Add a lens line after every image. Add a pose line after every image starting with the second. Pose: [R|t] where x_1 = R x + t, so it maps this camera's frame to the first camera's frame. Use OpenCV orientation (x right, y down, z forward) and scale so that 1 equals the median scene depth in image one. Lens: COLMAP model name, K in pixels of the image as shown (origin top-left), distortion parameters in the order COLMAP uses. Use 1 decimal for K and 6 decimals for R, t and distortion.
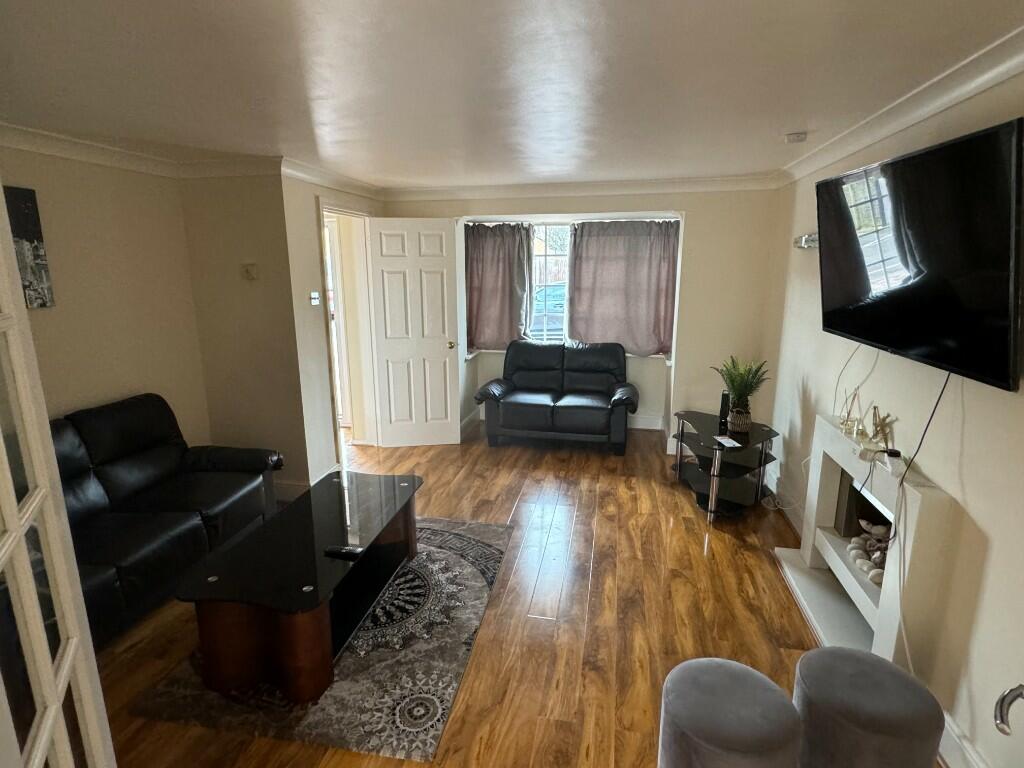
lens RADIAL K [[536.3, 0, 512.0], [0, 536.3, 384.0], [0, 0, 1]] dist [0.000587, 0.000100]
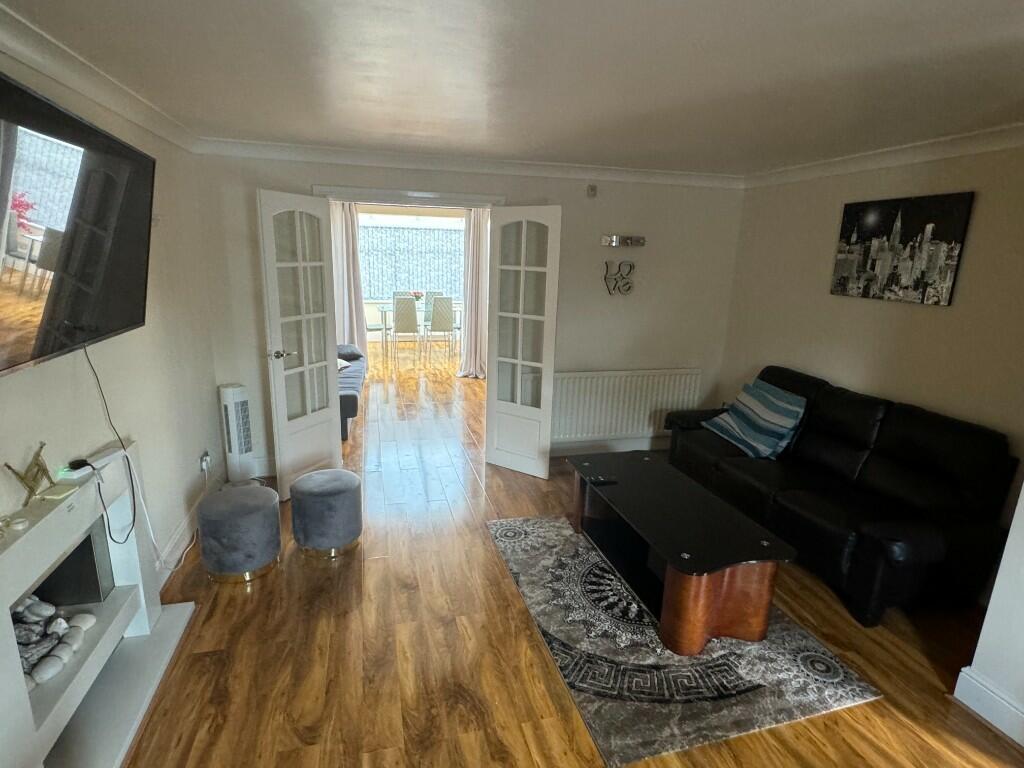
lens RADIAL K [[536.3, 0, 512.0], [0, 536.3, 384.0], [0, 0, 1]] dist [0.000587, 0.000100]
pose [[-0.896589, 0.087068, -0.434221, 0.367620], [-0.117985, 0.898086, 0.423698, -0.362797], [0.426859, 0.431115, -0.794941, 1.592006]]
